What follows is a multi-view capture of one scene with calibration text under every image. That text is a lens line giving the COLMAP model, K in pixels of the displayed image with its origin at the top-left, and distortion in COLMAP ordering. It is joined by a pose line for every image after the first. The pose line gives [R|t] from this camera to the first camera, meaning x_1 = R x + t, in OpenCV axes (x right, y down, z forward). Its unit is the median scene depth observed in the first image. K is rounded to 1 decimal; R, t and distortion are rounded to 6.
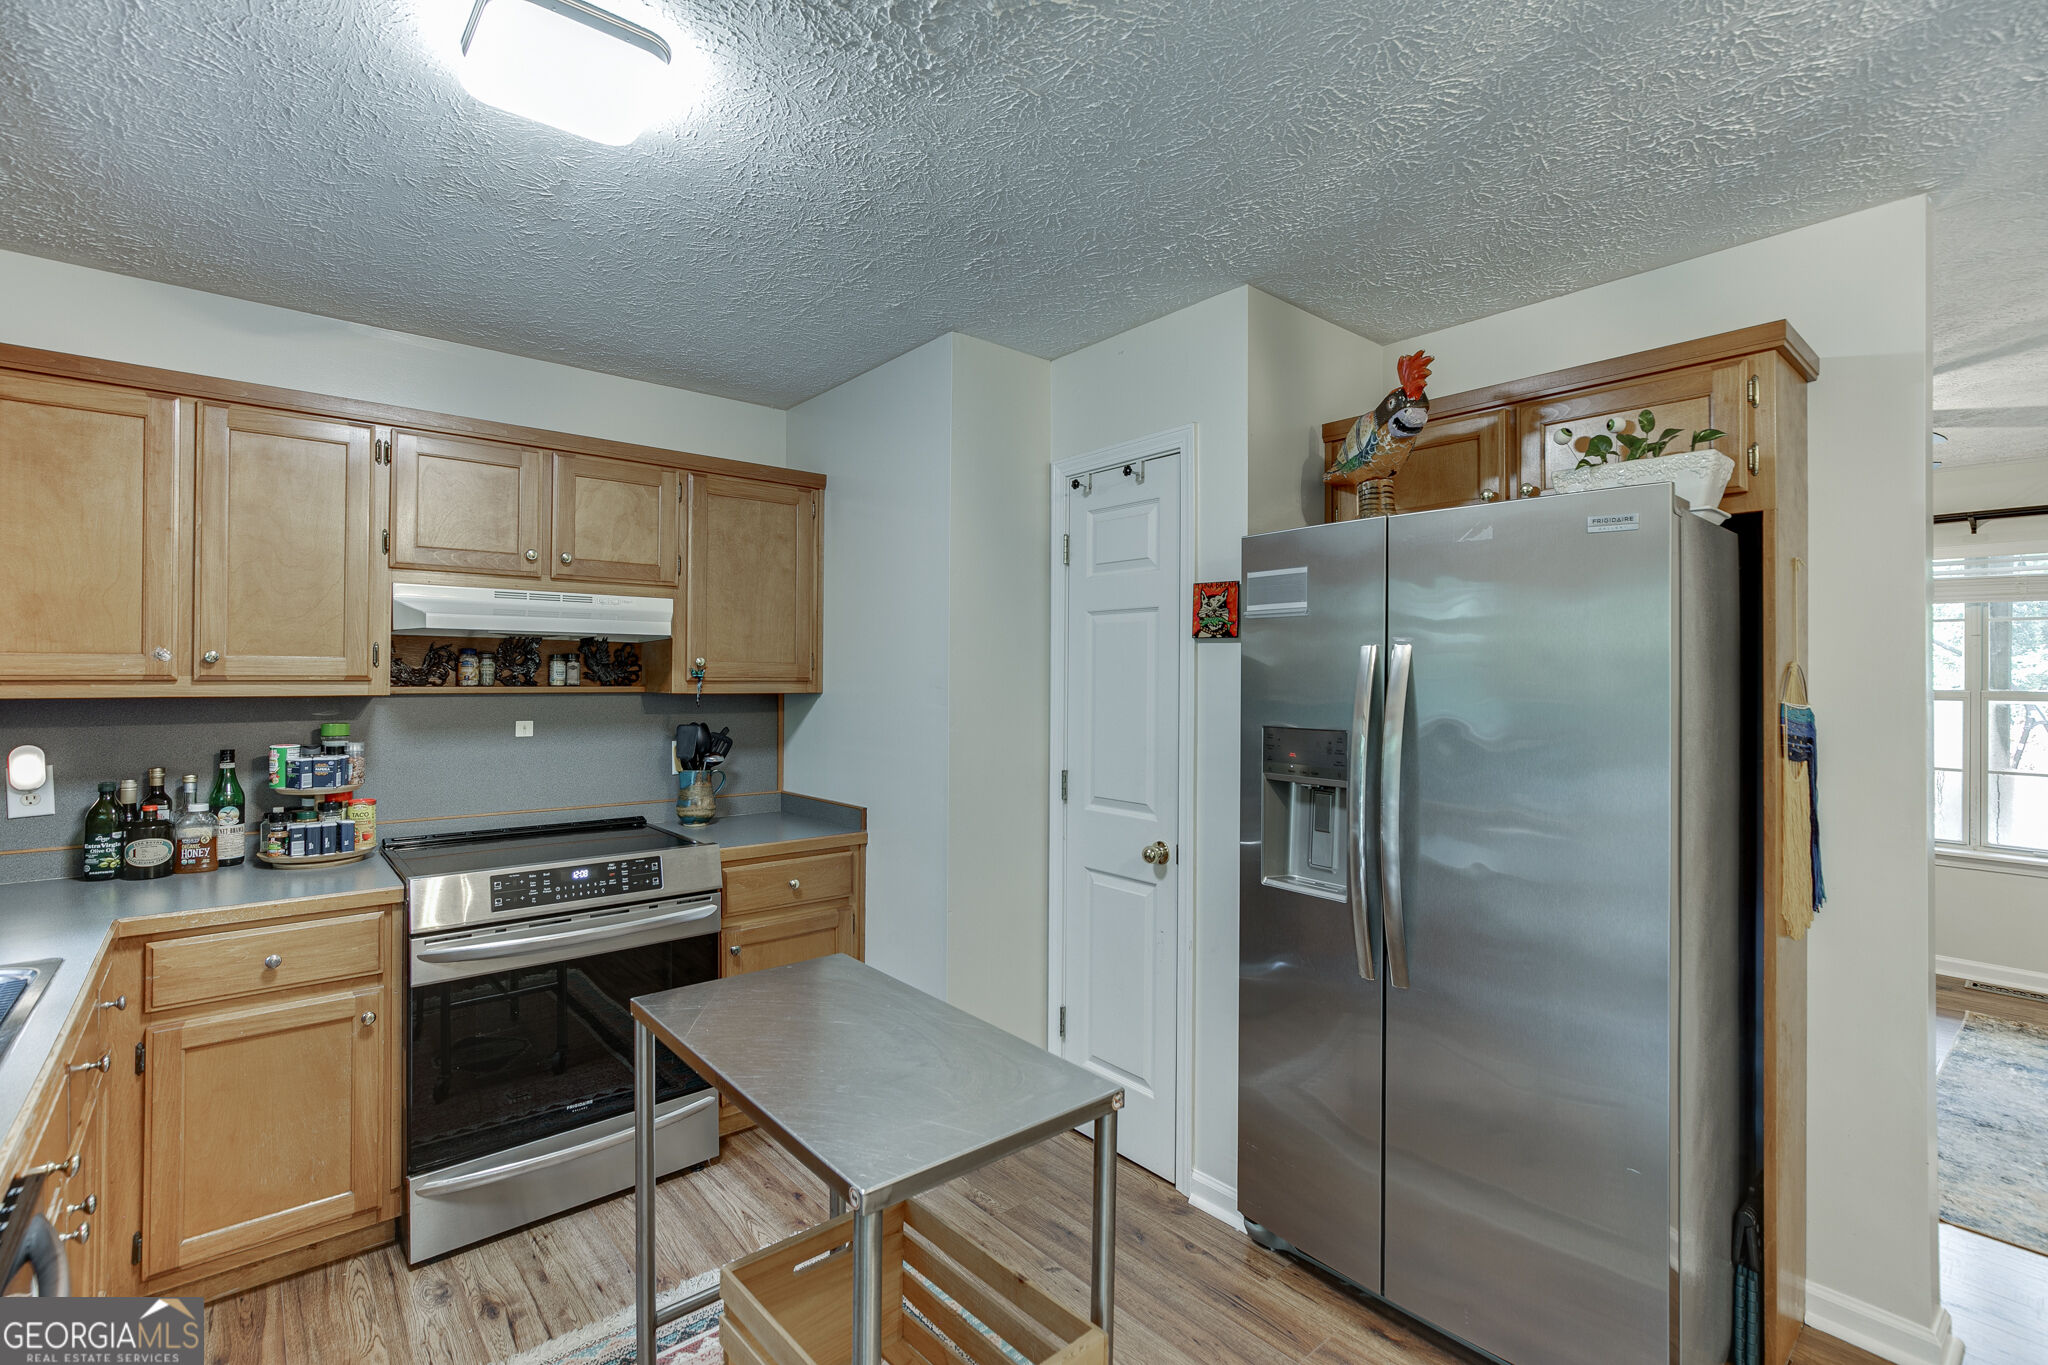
lens RADIAL K [[919.7, 0, 1016.1], [0, 919.7, 675.7], [0, 0, 1]] dist [-0.012909, 0.006681]
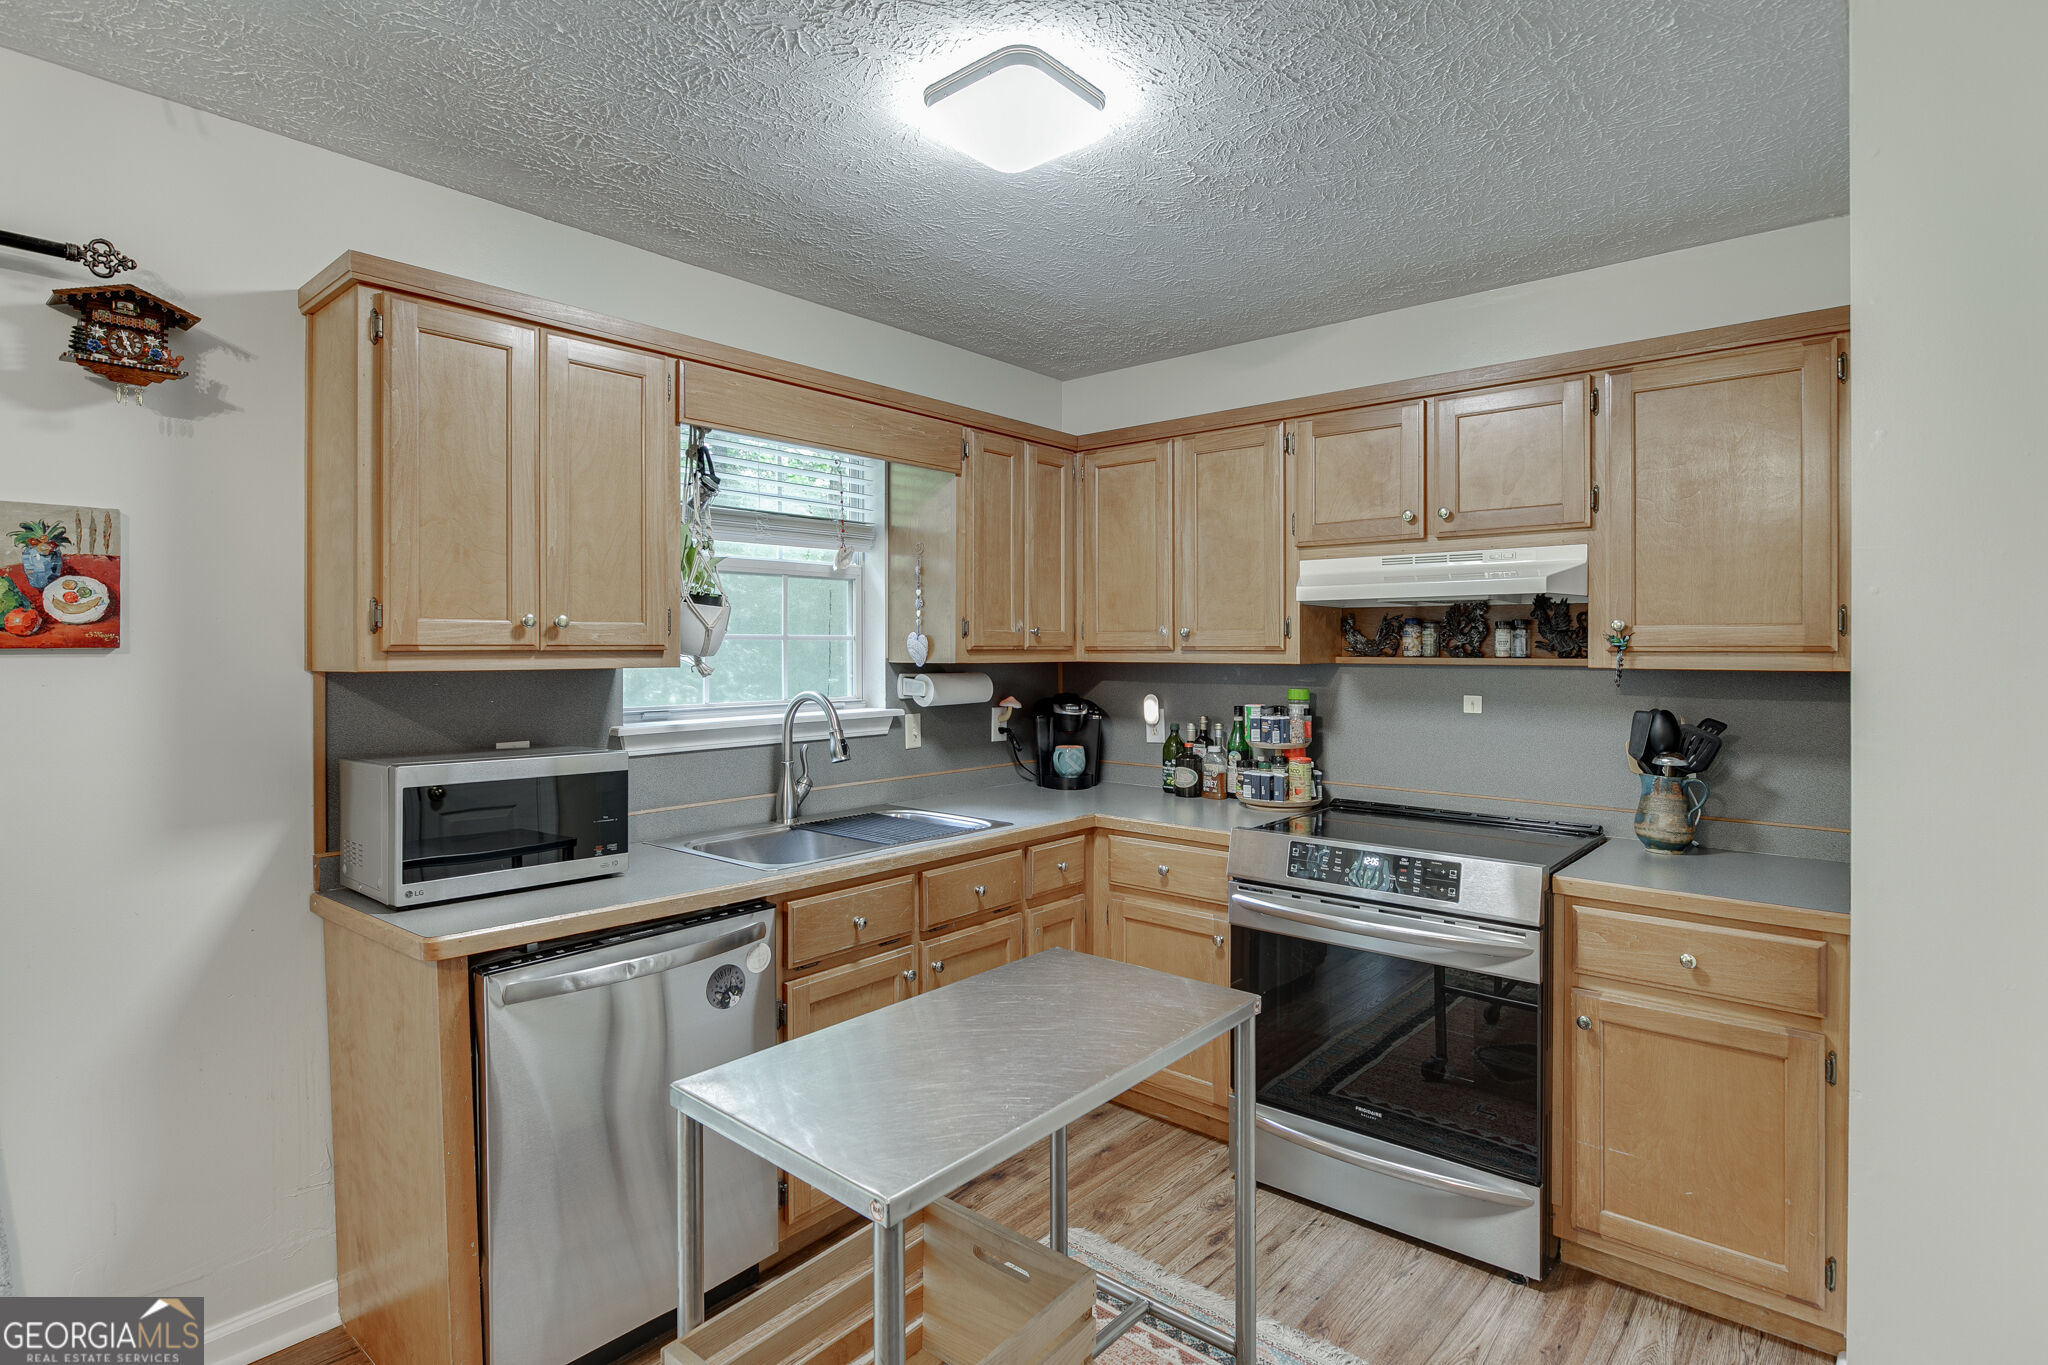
lens RADIAL K [[1008.5, 0, 1026.6], [0, 1008.5, 652.4], [0, 0, 1]] dist [-0.011179, 0.000217]
pose [[0.164452, -0.000272, -0.986385, 0.446516], [0.000970, 1.000000, -0.000114, 0.007224], [0.986385, -0.000938, 0.164452, 0.479190]]
